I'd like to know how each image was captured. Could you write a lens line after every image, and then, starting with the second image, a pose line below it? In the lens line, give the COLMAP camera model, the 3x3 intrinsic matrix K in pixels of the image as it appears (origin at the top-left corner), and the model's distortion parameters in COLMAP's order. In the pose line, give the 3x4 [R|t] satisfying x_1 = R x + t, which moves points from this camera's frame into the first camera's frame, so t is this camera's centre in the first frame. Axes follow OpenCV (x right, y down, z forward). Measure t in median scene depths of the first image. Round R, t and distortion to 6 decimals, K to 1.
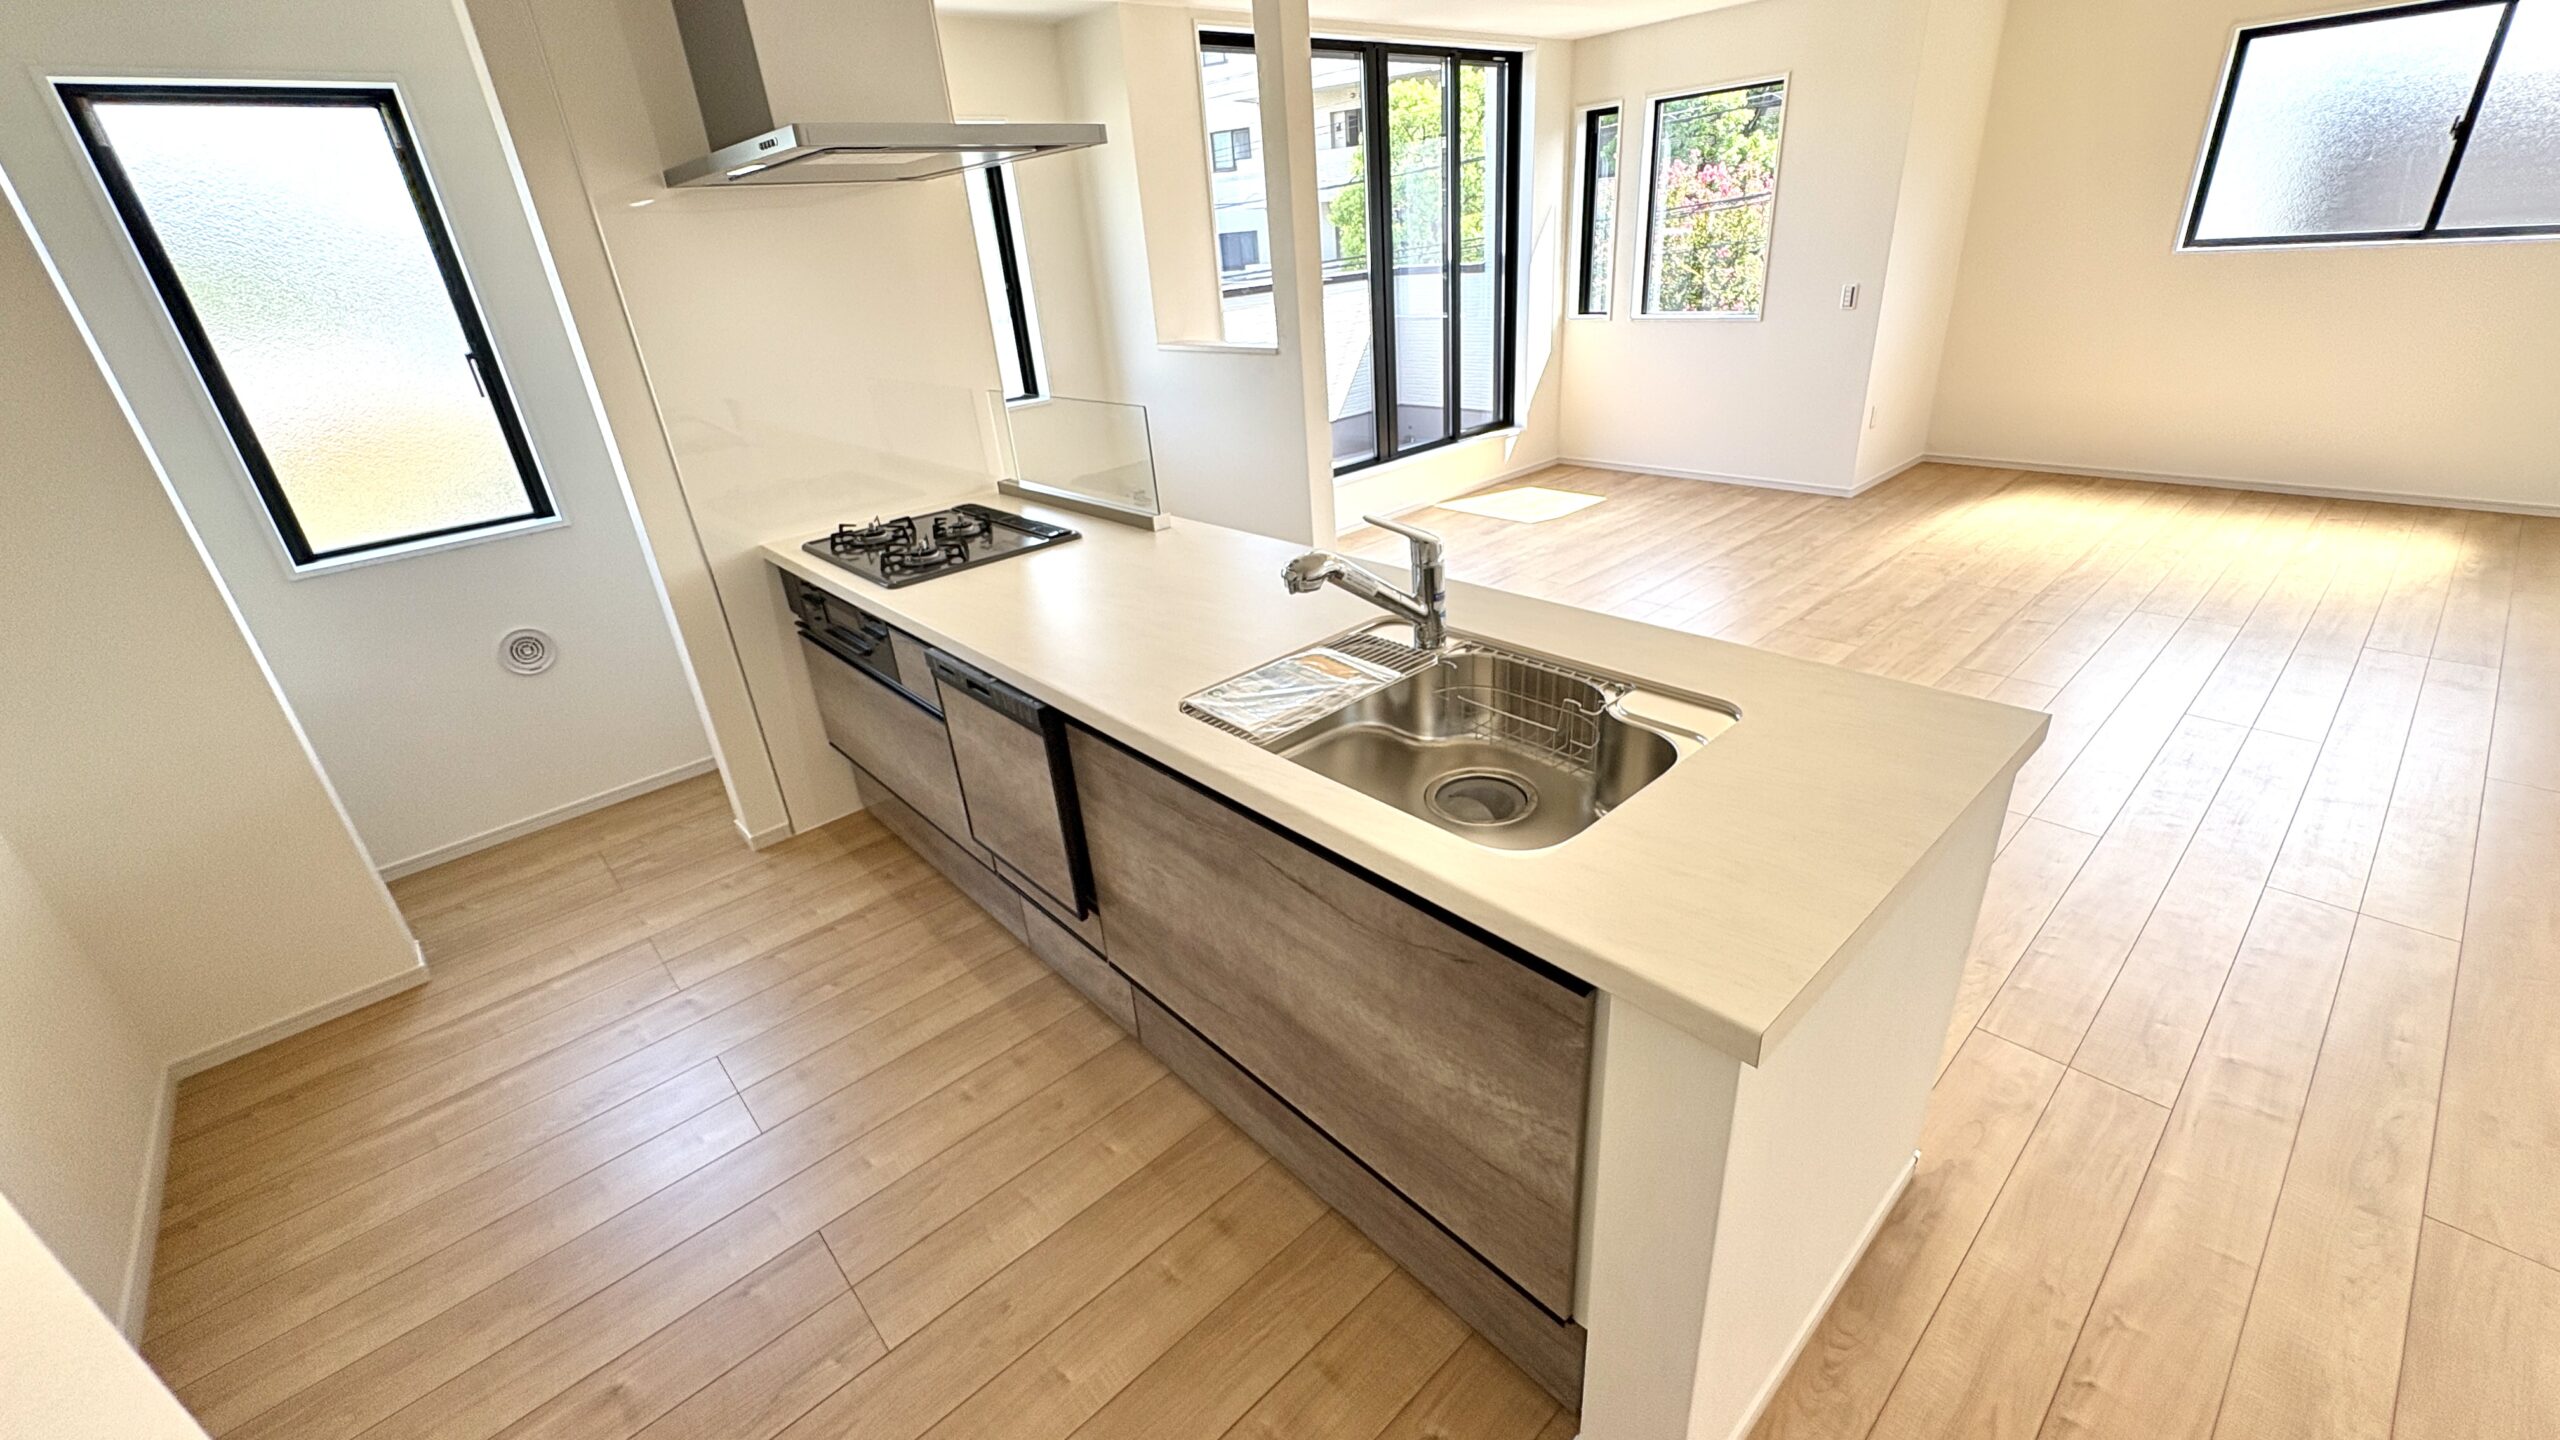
lens RADIAL K [[1022.7, 0, 1279.6], [0, 1022.7, 717.6], [0, 0, 1]] dist [-0.000988, 0.000395]
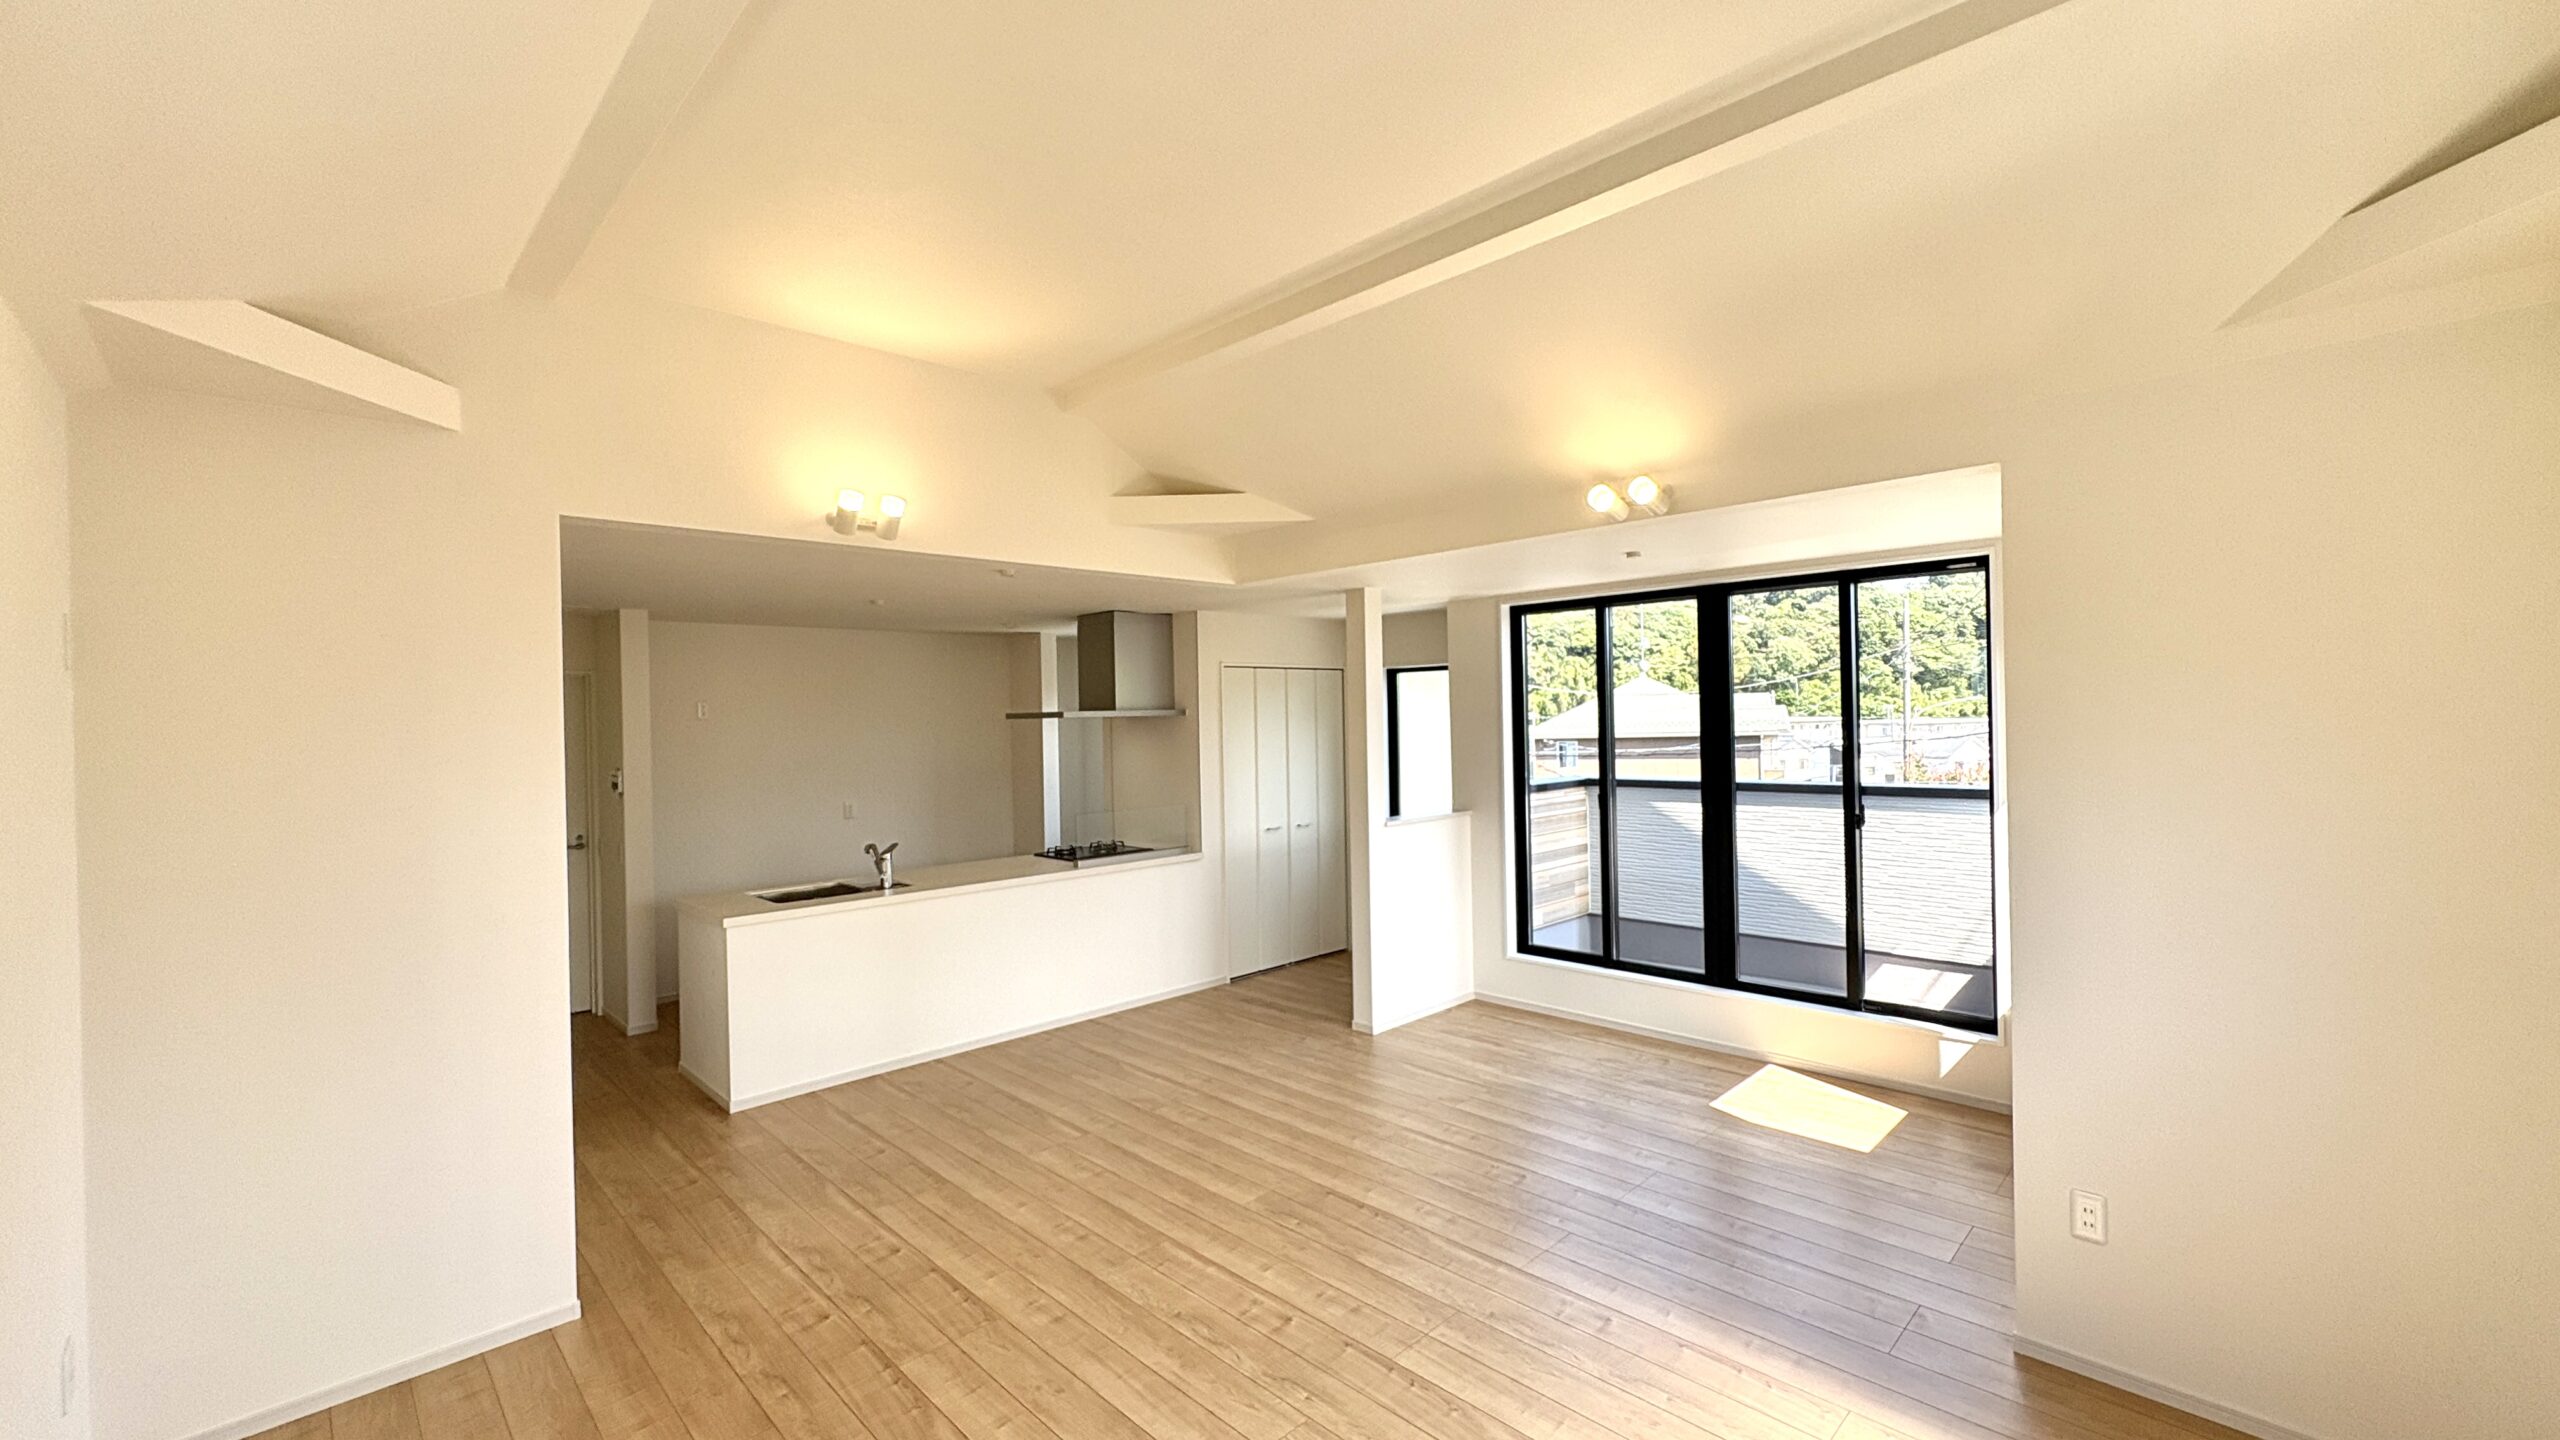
lens RADIAL K [[1016.3, 0, 1273.2], [0, 1016.3, 732.2], [0, 0, 1]] dist [0.000807, 0.000315]
pose [[0.046260, 0.089522, -0.994910, 2.147124], [-0.413836, 0.908205, 0.062478, -0.789867], [0.909175, 0.408839, 0.079061, 1.120239]]
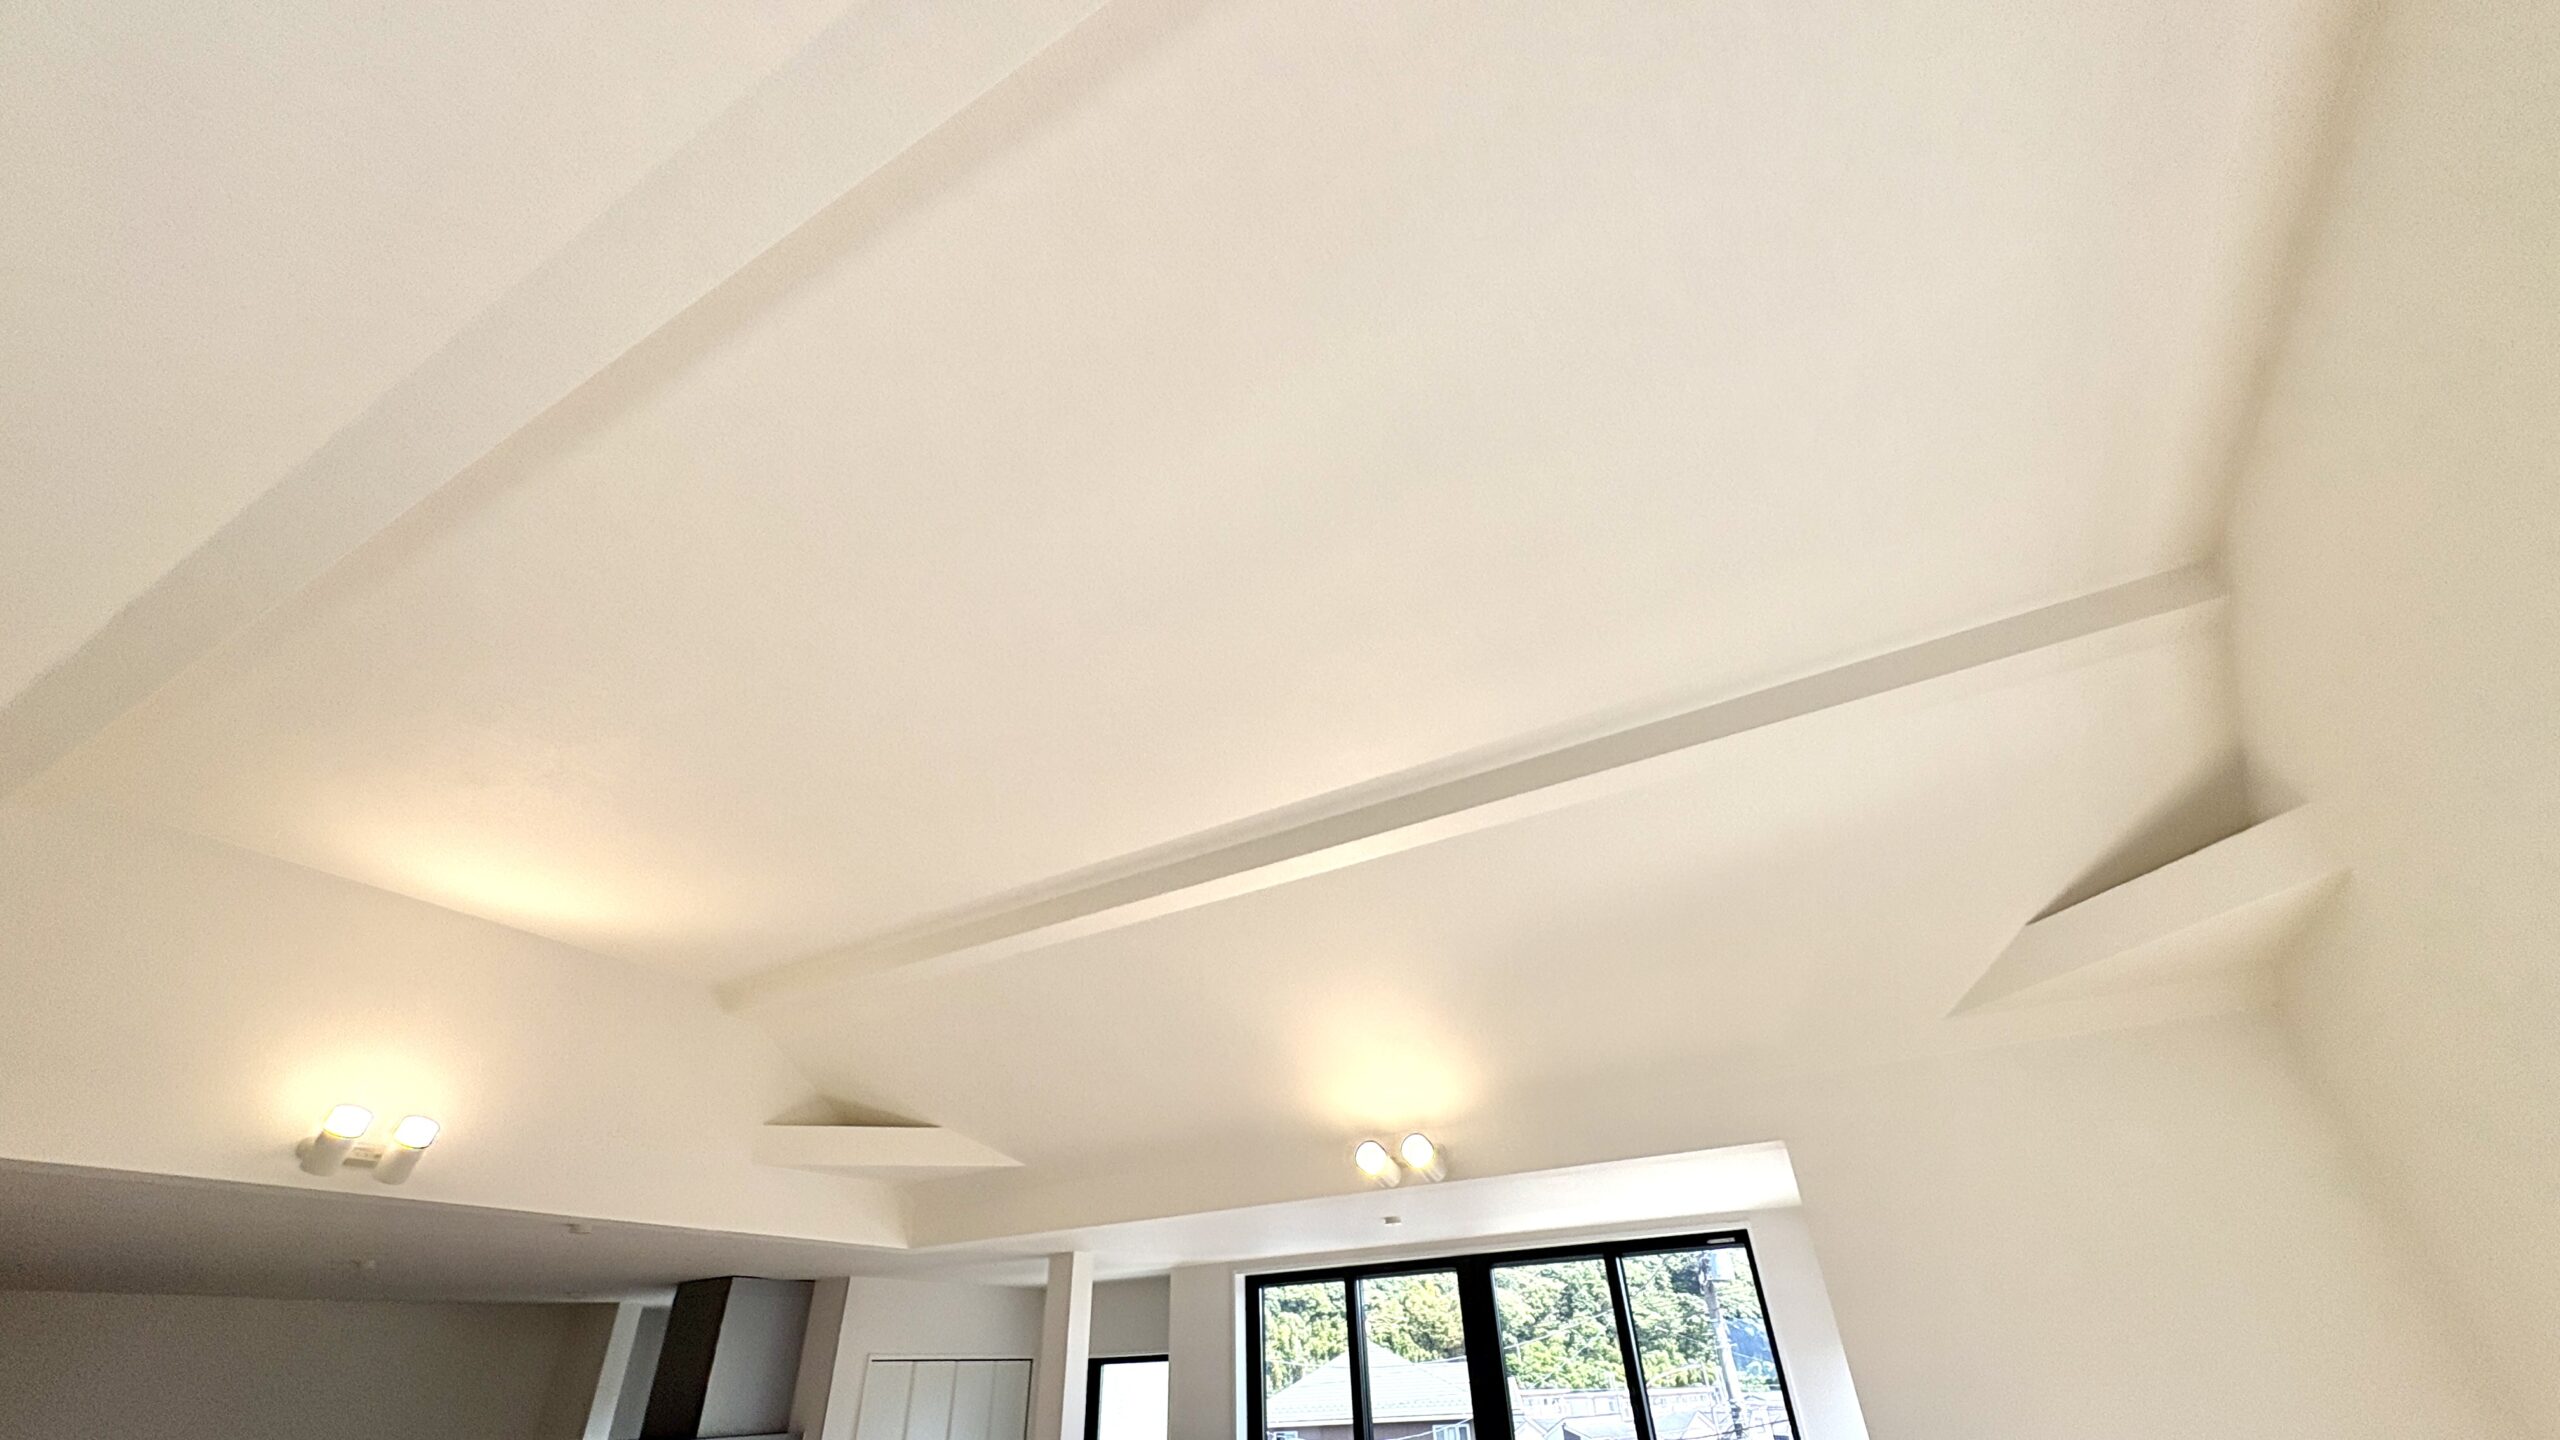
lens RADIAL K [[1016.3, 0, 1273.2], [0, 1016.3, 732.2], [0, 0, 1]] dist [0.000807, 0.000315]
pose [[0.317192, -0.454919, -0.832128, 1.950786], [-0.395499, 0.734042, -0.552053, -0.839972], [0.861957, 0.504213, 0.052912, 1.093808]]
